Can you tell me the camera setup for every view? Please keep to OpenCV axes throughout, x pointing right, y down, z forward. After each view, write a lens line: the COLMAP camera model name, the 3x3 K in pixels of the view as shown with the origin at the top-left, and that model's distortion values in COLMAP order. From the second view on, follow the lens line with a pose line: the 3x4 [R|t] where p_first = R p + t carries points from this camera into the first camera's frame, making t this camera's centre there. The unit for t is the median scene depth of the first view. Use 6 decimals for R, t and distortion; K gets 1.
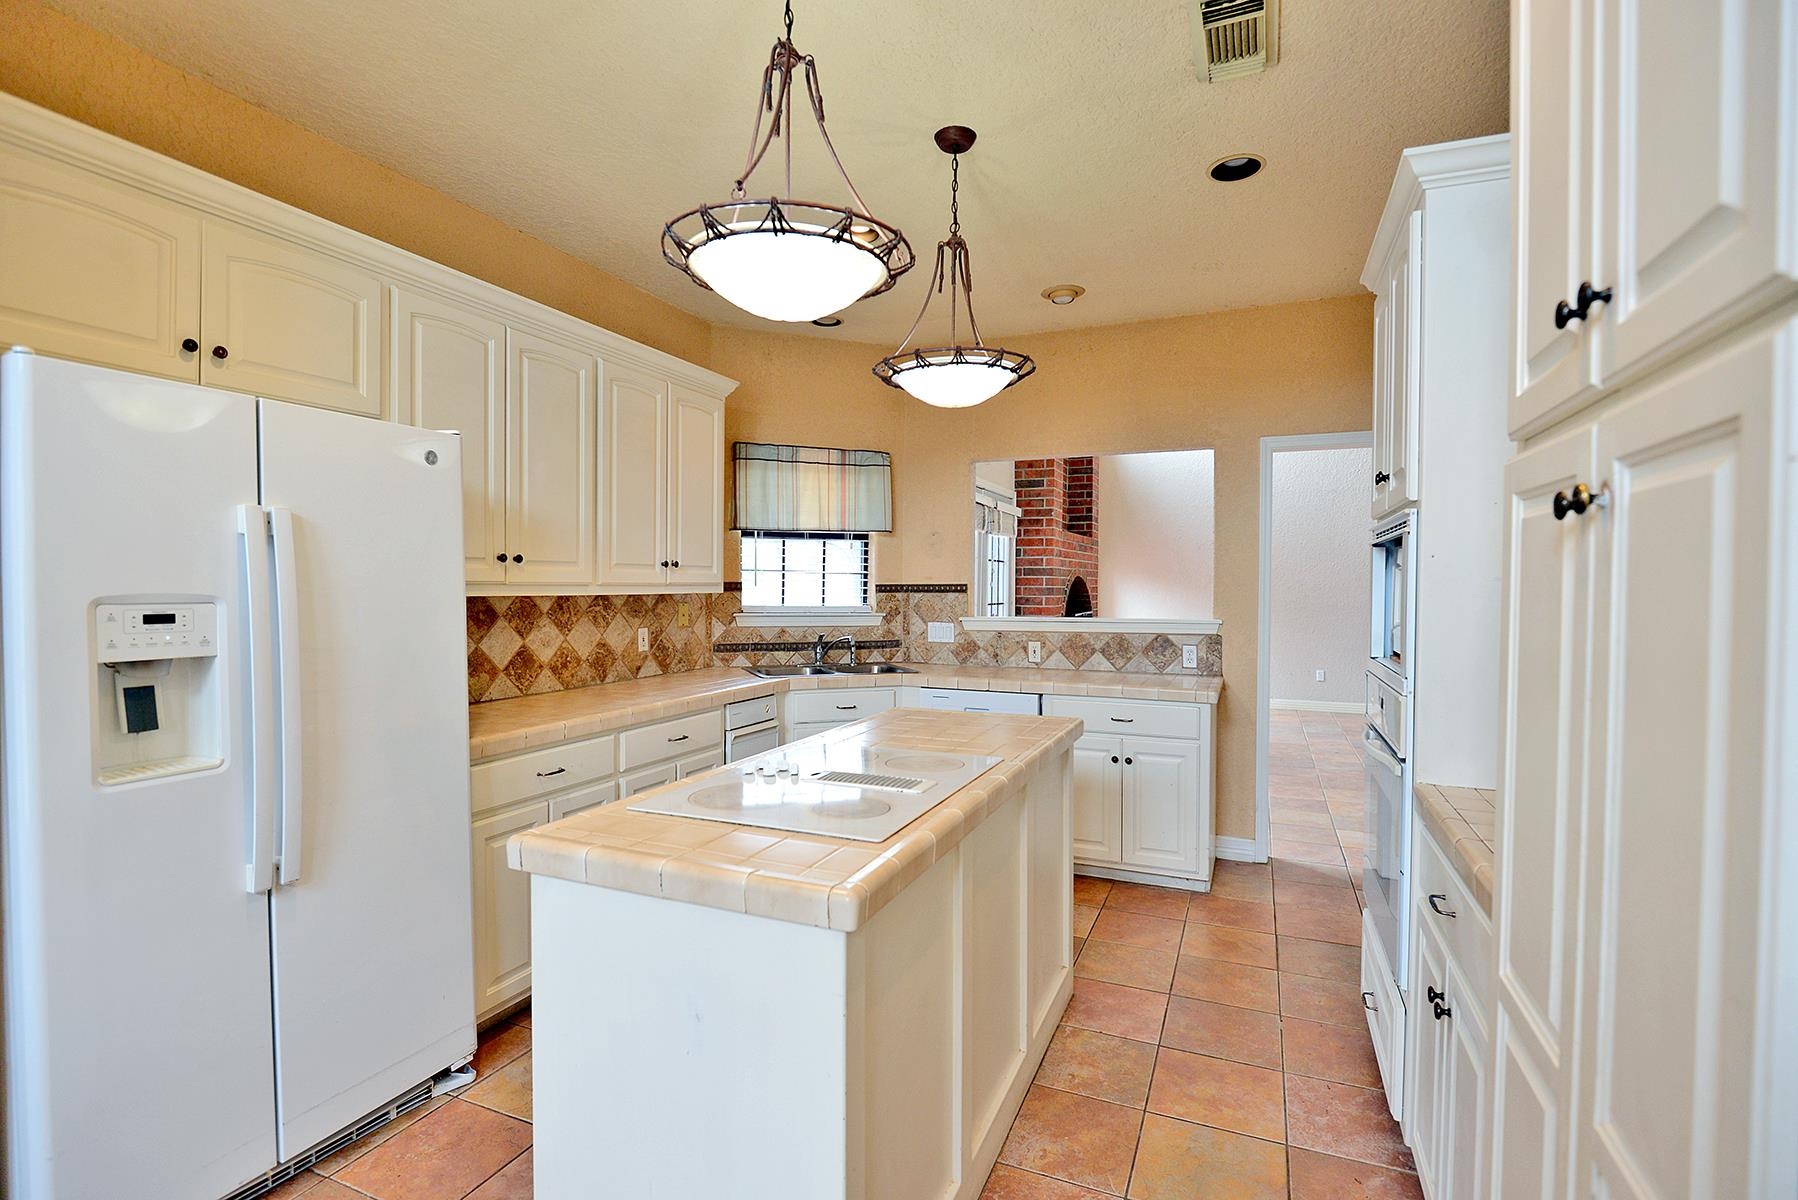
lens RADIAL K [[826.3, 0, 898.2], [0, 826.3, 598.3], [0, 0, 1]] dist [-0.011908, -0.001258]
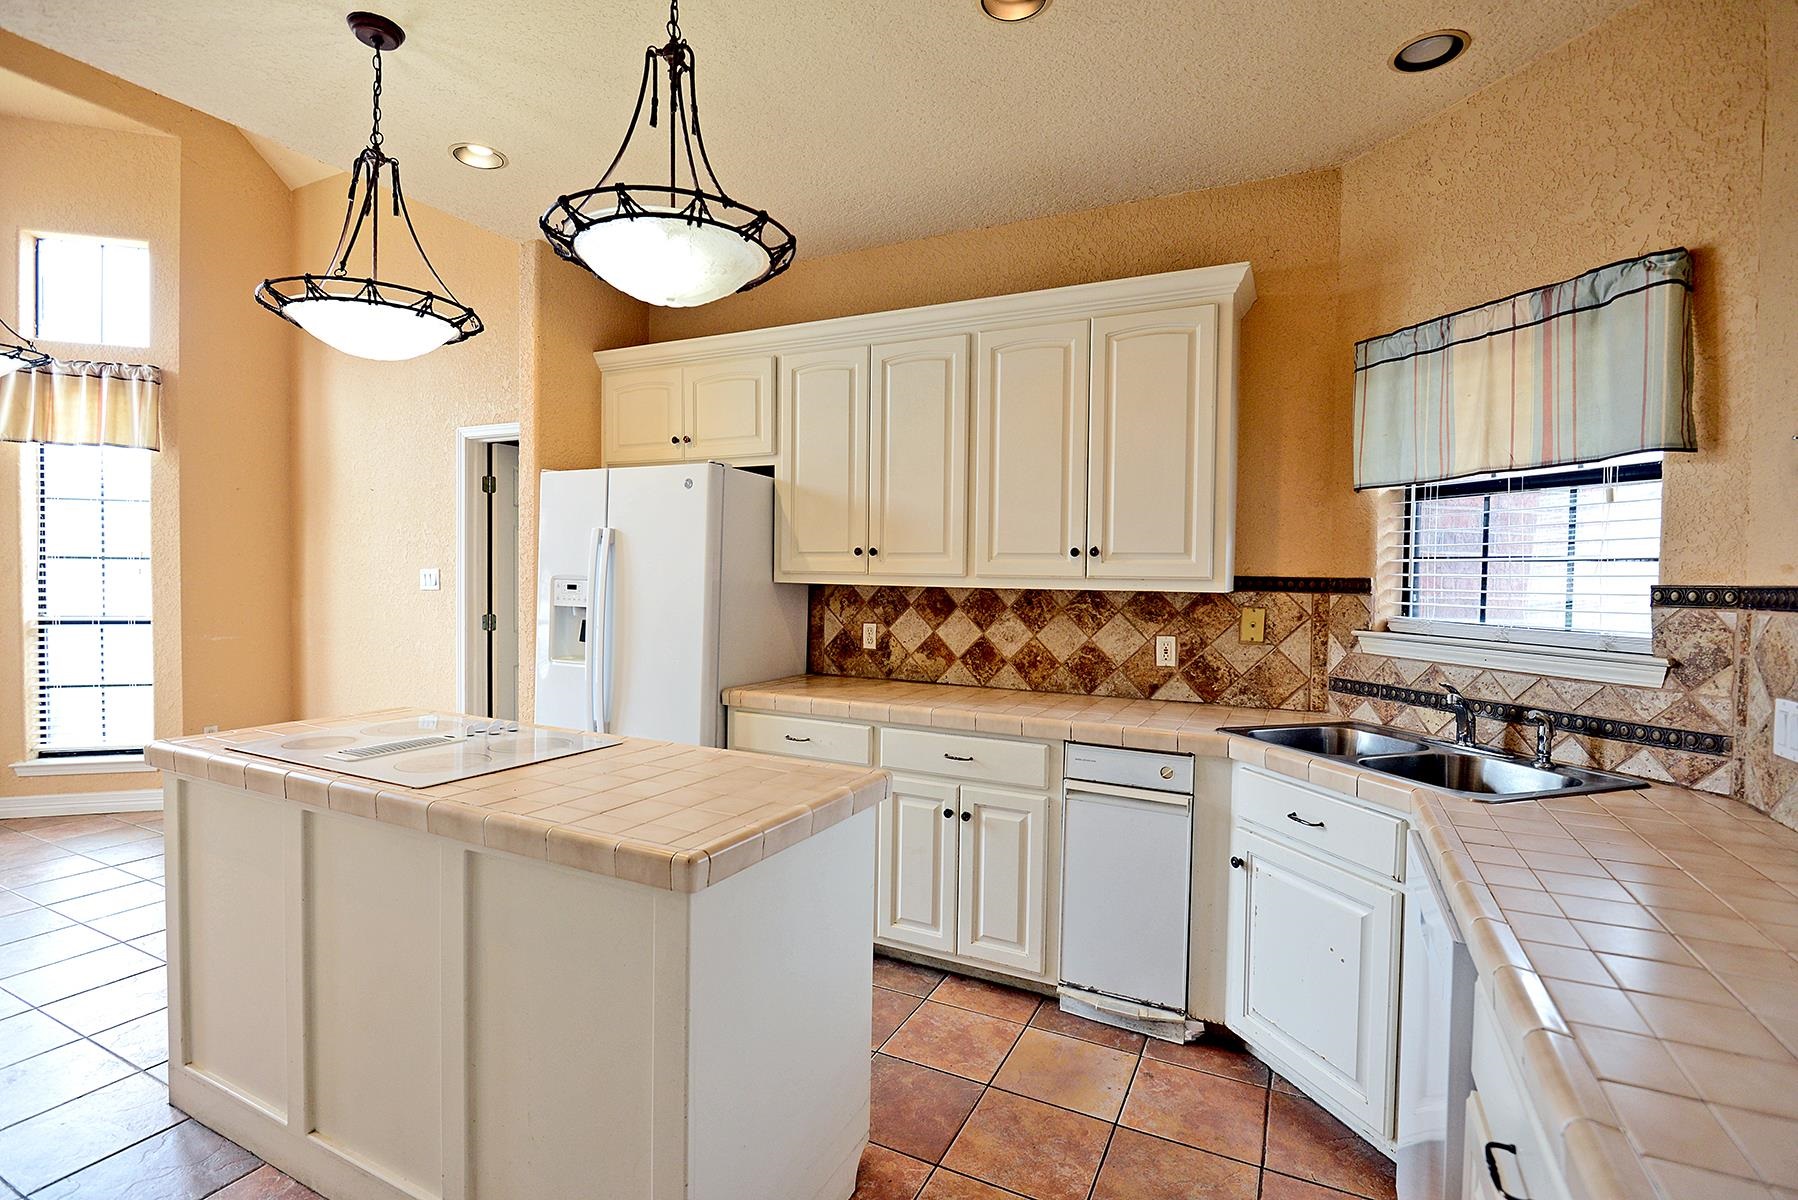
lens RADIAL K [[826.3, 0, 899.4], [0, 826.3, 593.4], [0, 0, 1]] dist [-0.011908, -0.001258]
pose [[-0.047851, 0.016856, -0.998712, 0.463865], [-0.033007, 0.999285, 0.018447, -0.009672], [0.998309, 0.033847, -0.047260, 0.778855]]
